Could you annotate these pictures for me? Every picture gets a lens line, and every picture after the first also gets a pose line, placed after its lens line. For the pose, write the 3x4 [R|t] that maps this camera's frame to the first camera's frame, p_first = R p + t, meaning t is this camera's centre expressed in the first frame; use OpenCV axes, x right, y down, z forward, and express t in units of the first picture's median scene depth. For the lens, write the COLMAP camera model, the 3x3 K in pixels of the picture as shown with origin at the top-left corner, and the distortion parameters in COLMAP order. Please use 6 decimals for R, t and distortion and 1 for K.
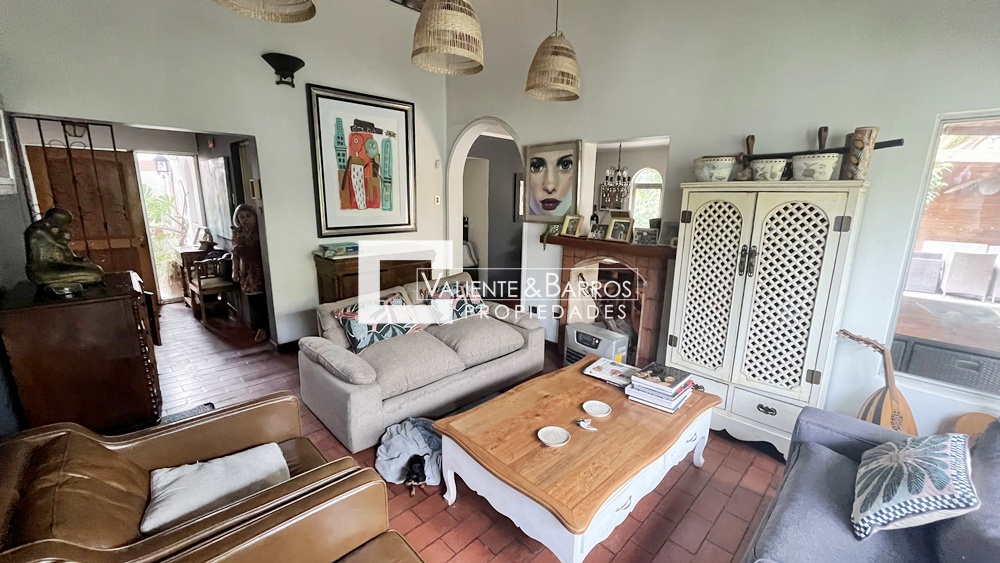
lens RADIAL K [[403.4, 0, 500.7], [0, 403.4, 277.8], [0, 0, 1]] dist [0.002103, 0.000073]
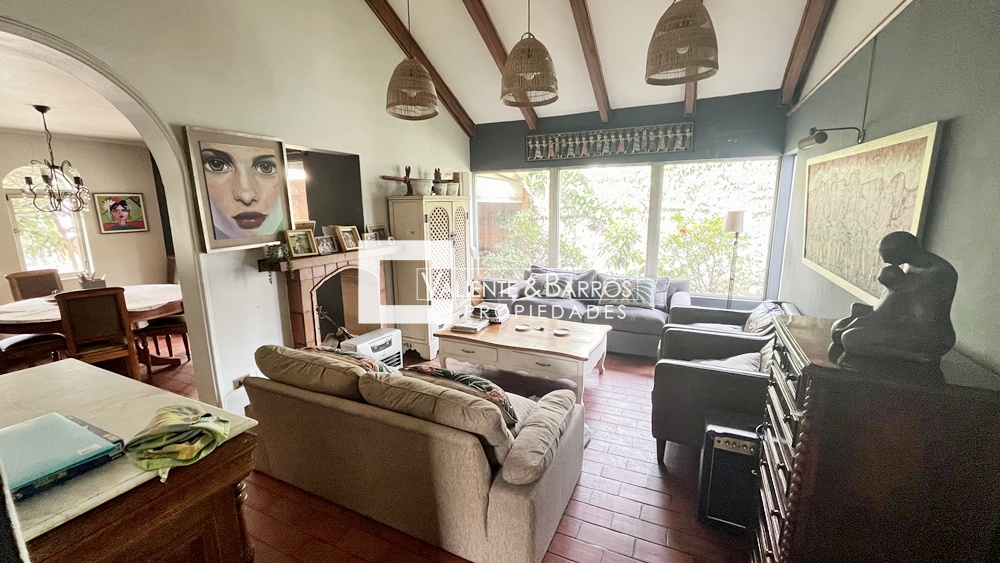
lens RADIAL K [[403.4, 0, 500.5], [0, 403.4, 285.1], [0, 0, 1]] dist [0.002103, 0.000073]
pose [[-0.334121, -0.188015, 0.923587, -0.727797], [0.203175, 0.942497, 0.265366, -0.180298], [-0.920371, 0.276315, -0.276708, 0.854386]]
